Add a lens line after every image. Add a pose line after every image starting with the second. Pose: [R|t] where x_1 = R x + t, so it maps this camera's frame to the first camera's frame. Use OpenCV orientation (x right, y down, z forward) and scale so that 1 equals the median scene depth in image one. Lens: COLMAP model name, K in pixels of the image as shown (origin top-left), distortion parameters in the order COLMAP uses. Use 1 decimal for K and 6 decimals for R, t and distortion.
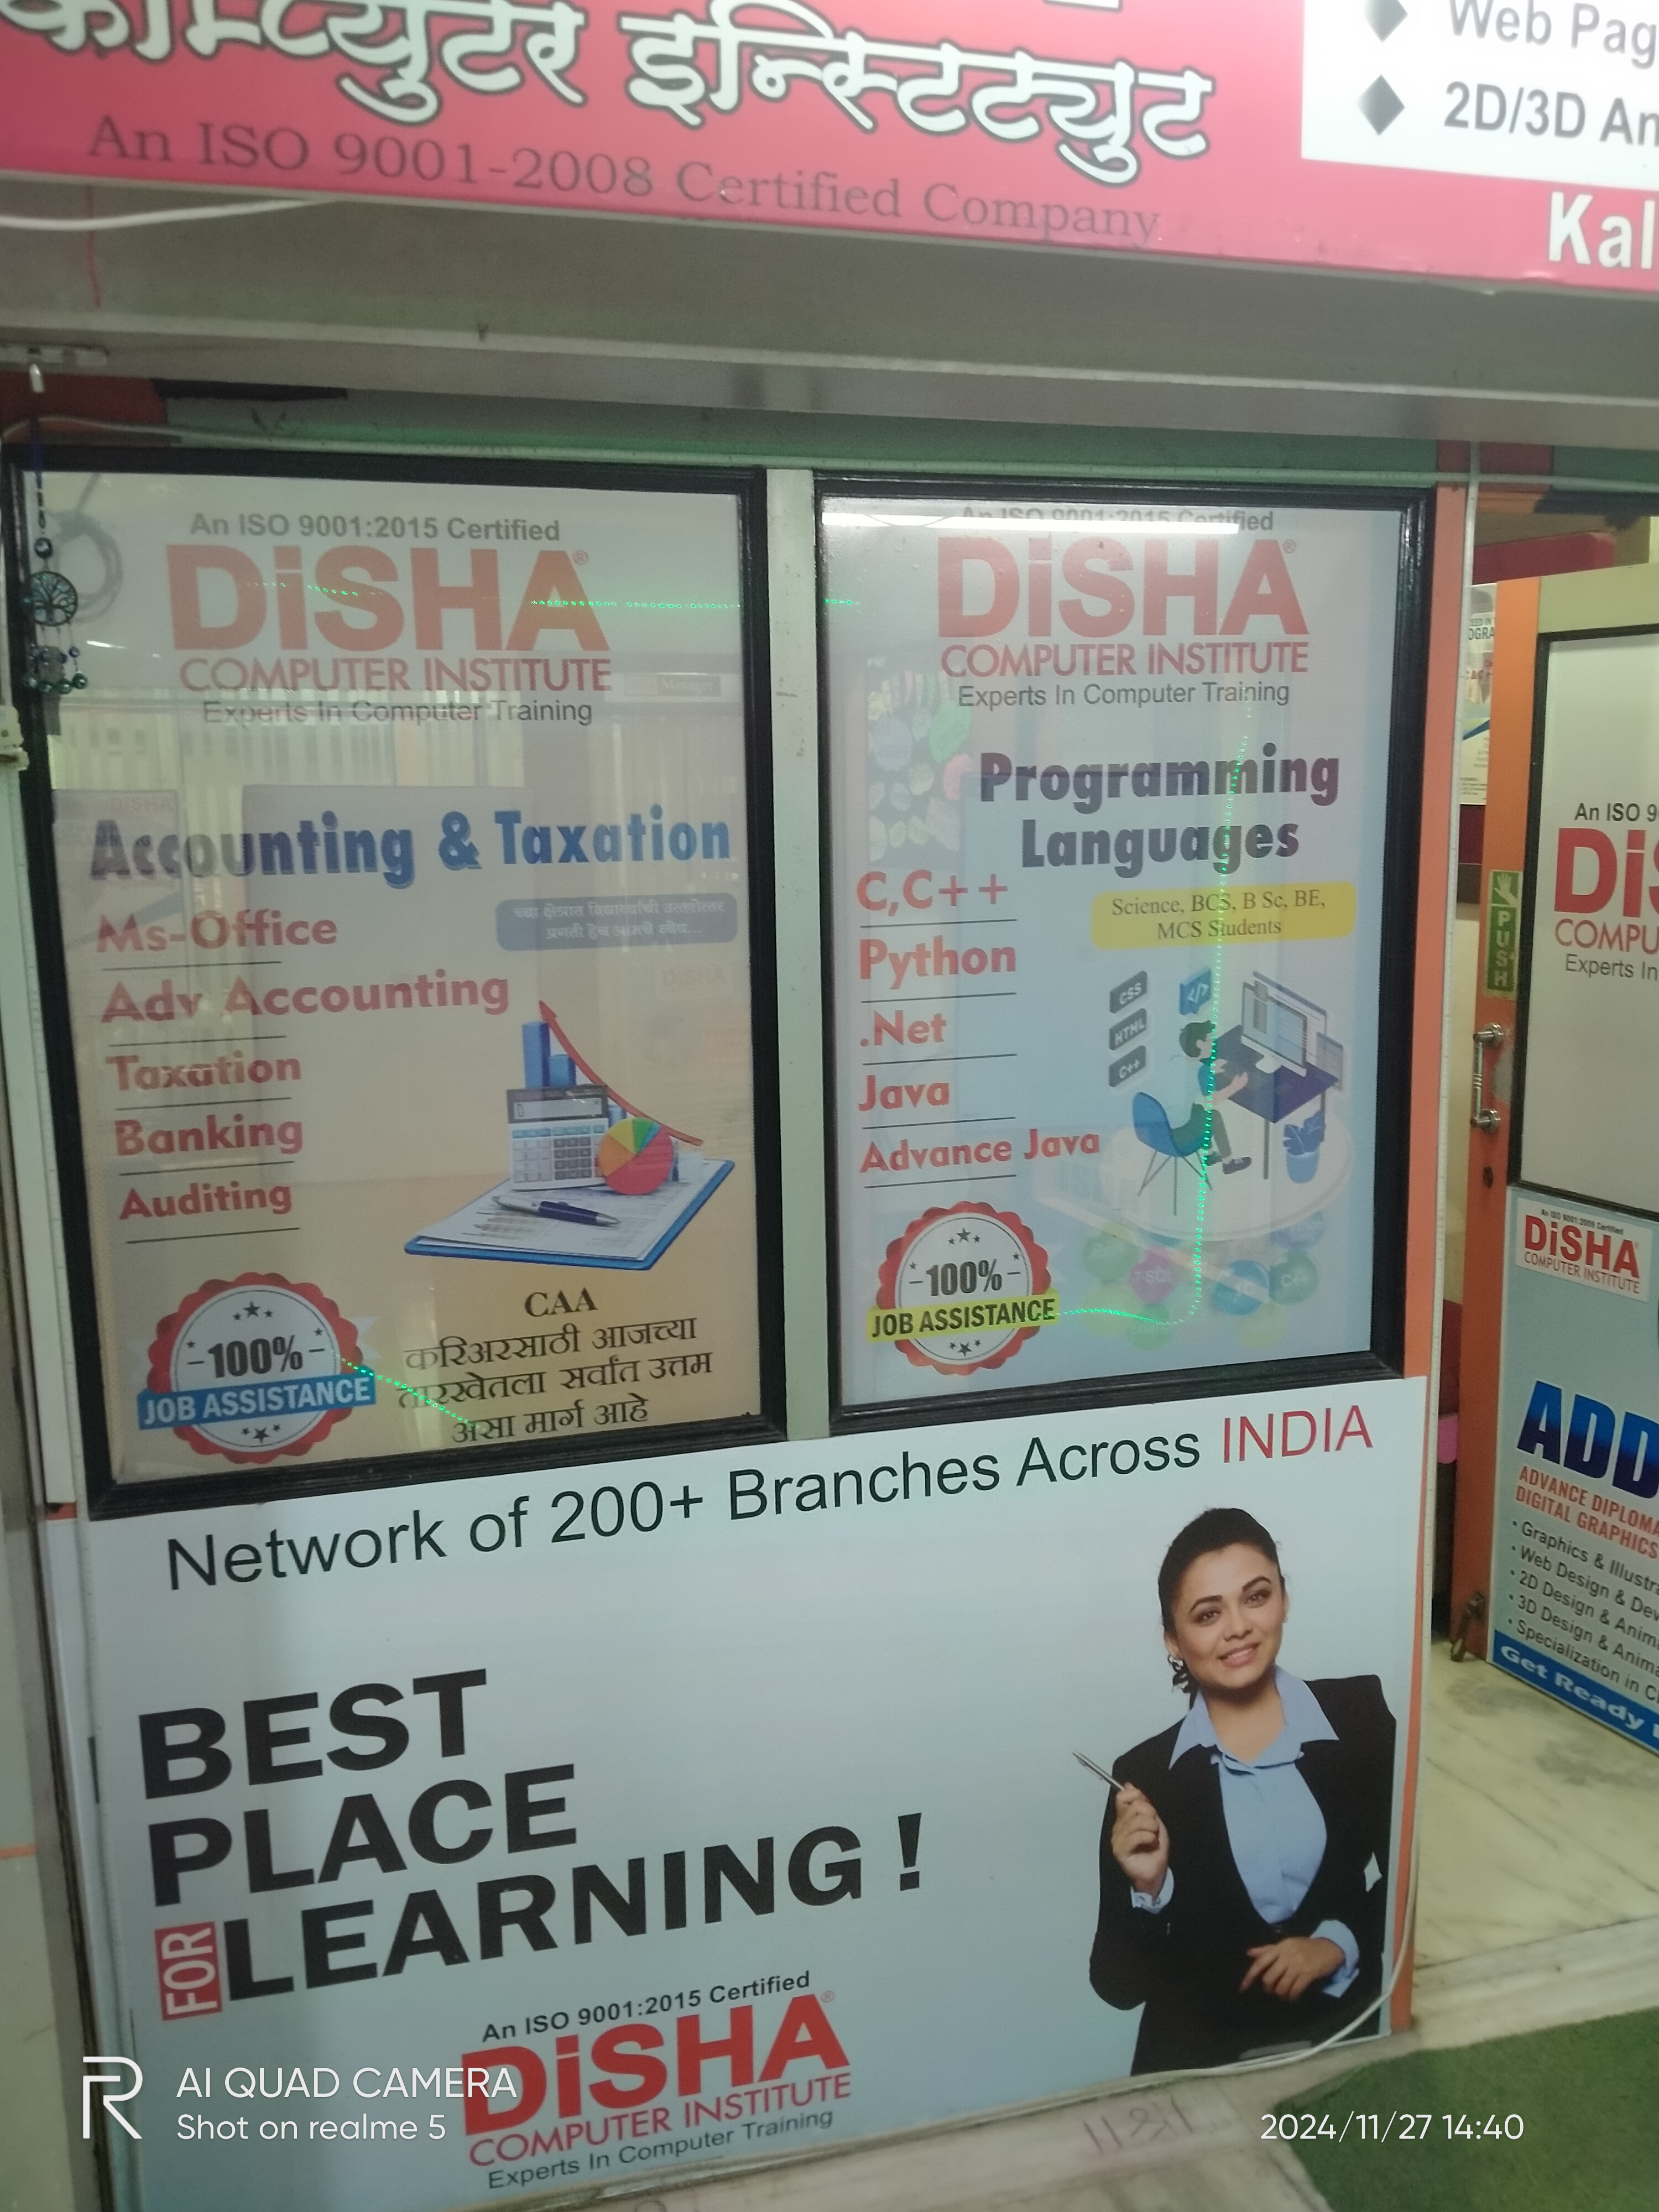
lens RADIAL K [[1814.1, 0, 804.2], [0, 1814.1, 1091.6], [0, 0, 1]] dist [0.122595, -0.281136]
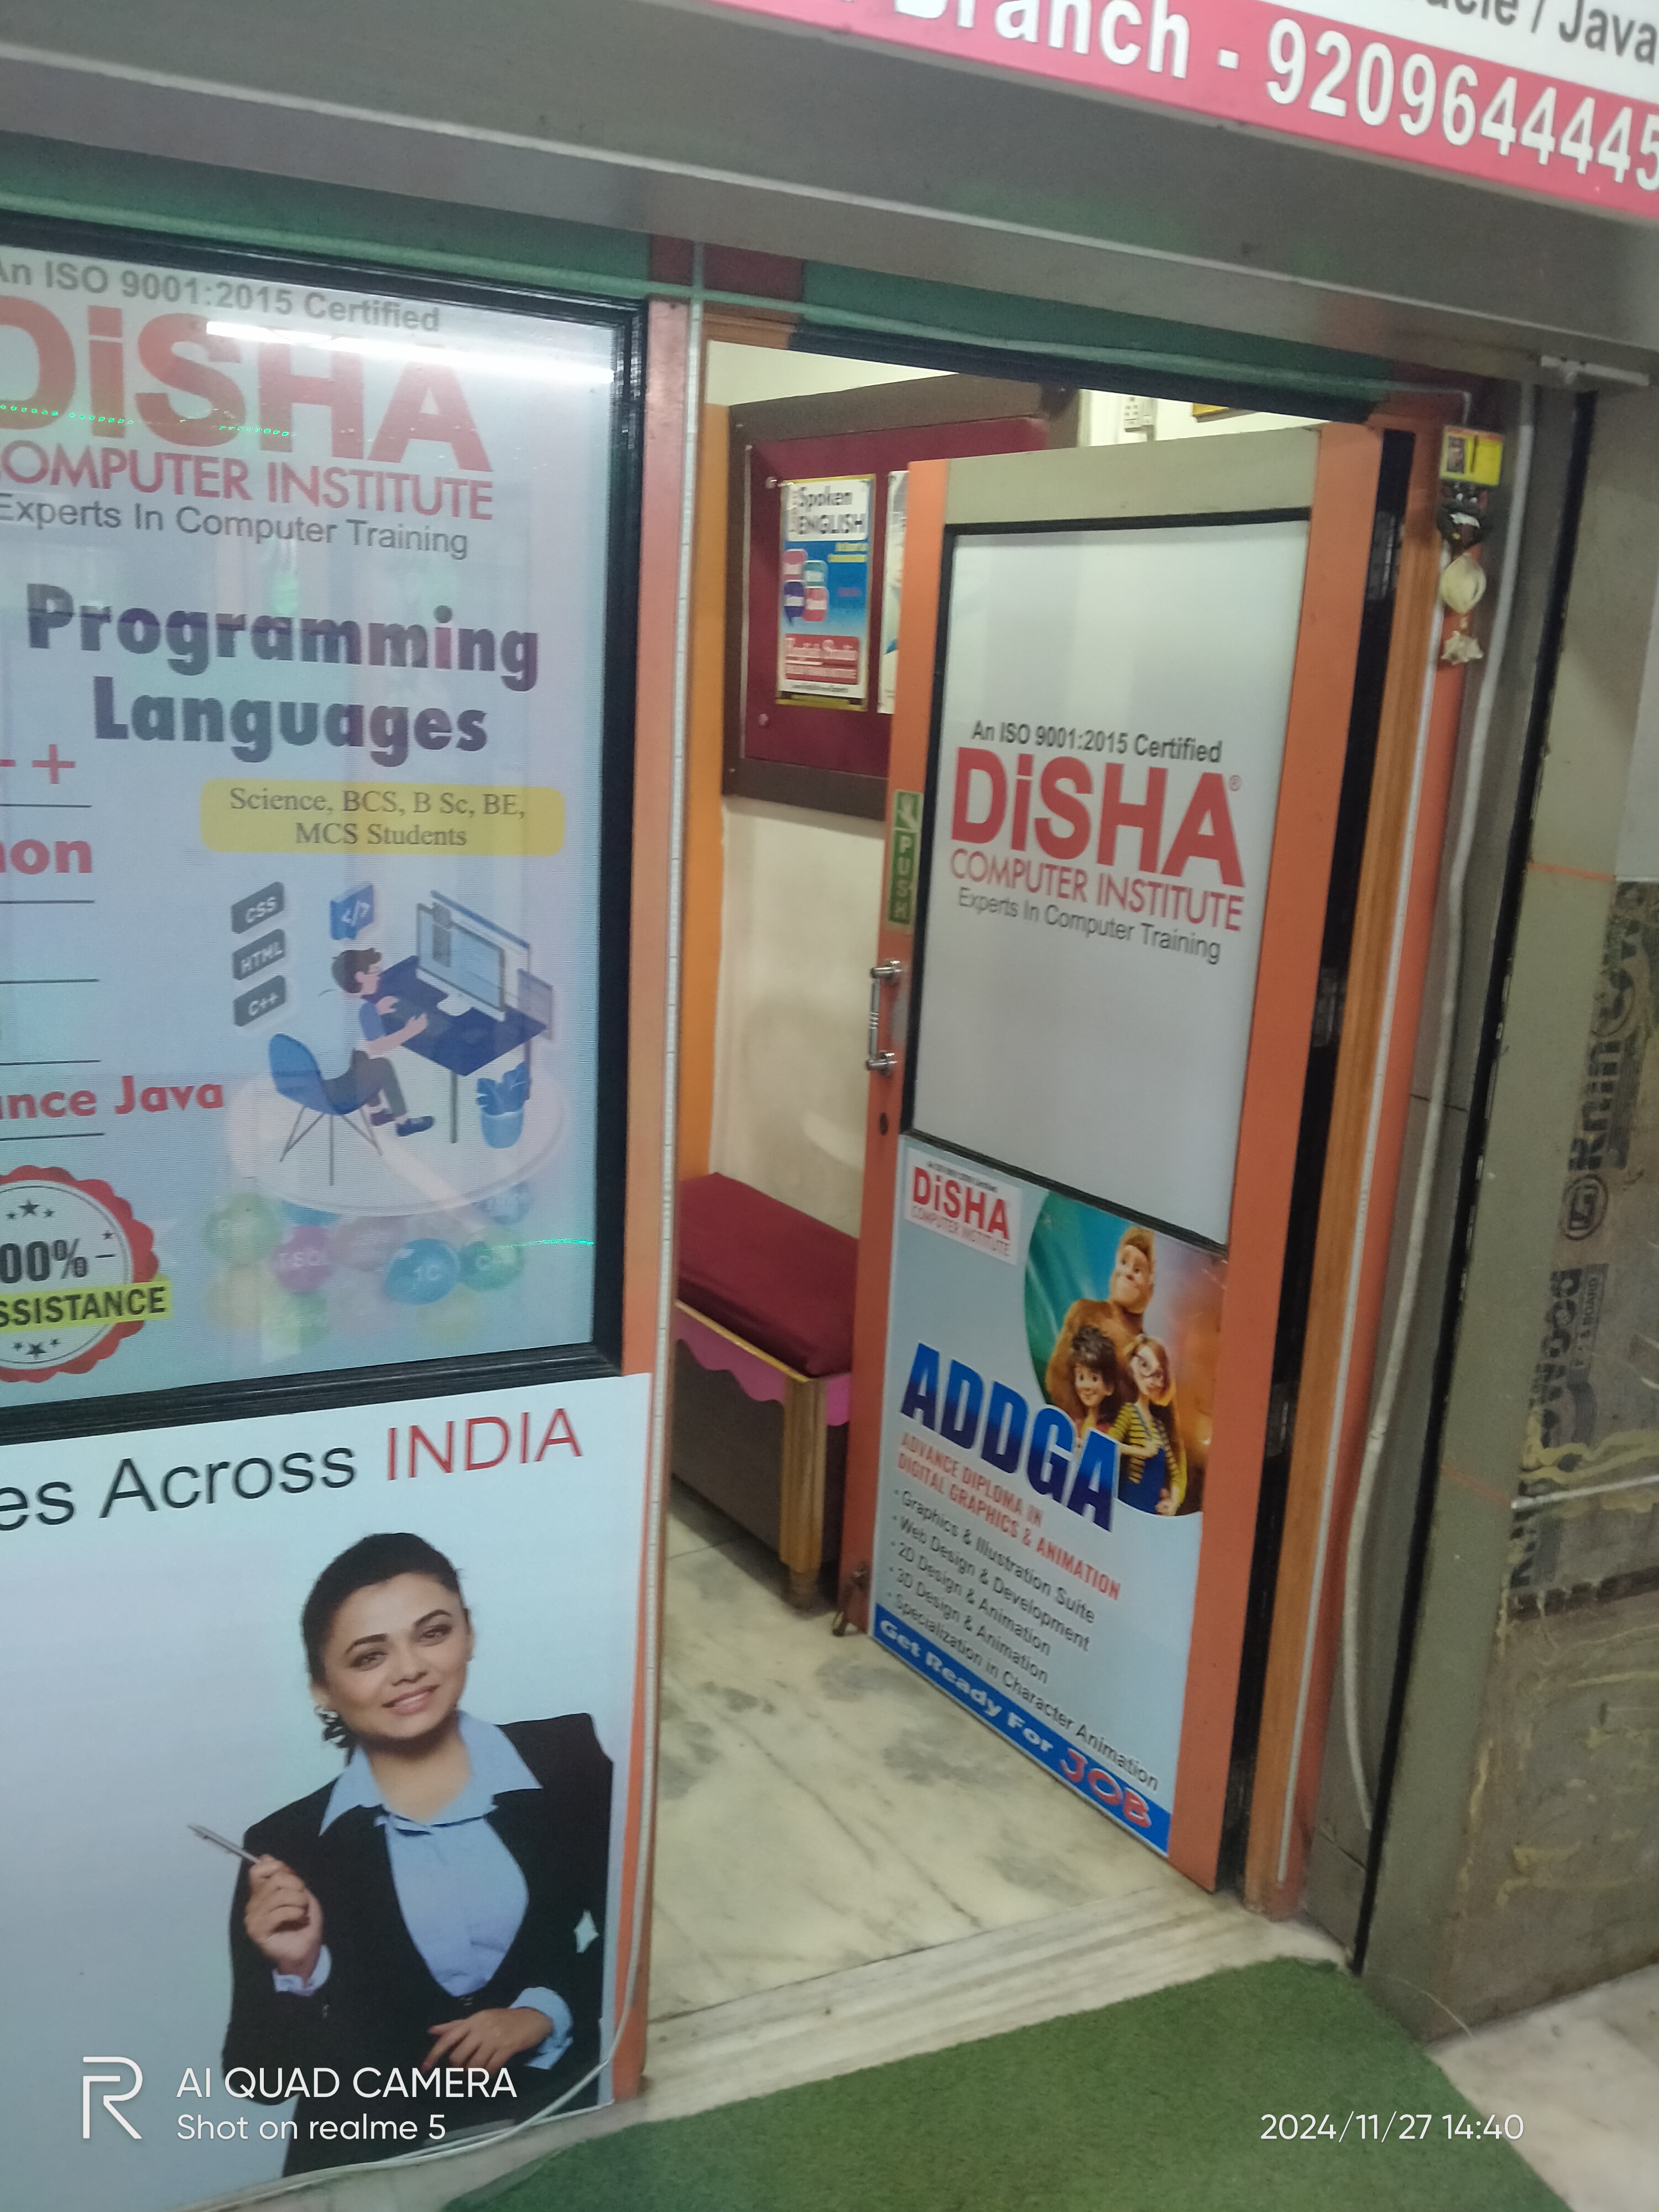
lens RADIAL K [[1805.0, 0, 829.5], [0, 1805.0, 1106.0], [0, 0, 1]] dist [0.120522, -0.277076]
pose [[0.984361, 0.030996, 0.173415, 0.286602], [-0.042491, 0.997110, 0.062973, -0.028852], [-0.170962, -0.069357, 0.982833, 0.167588]]
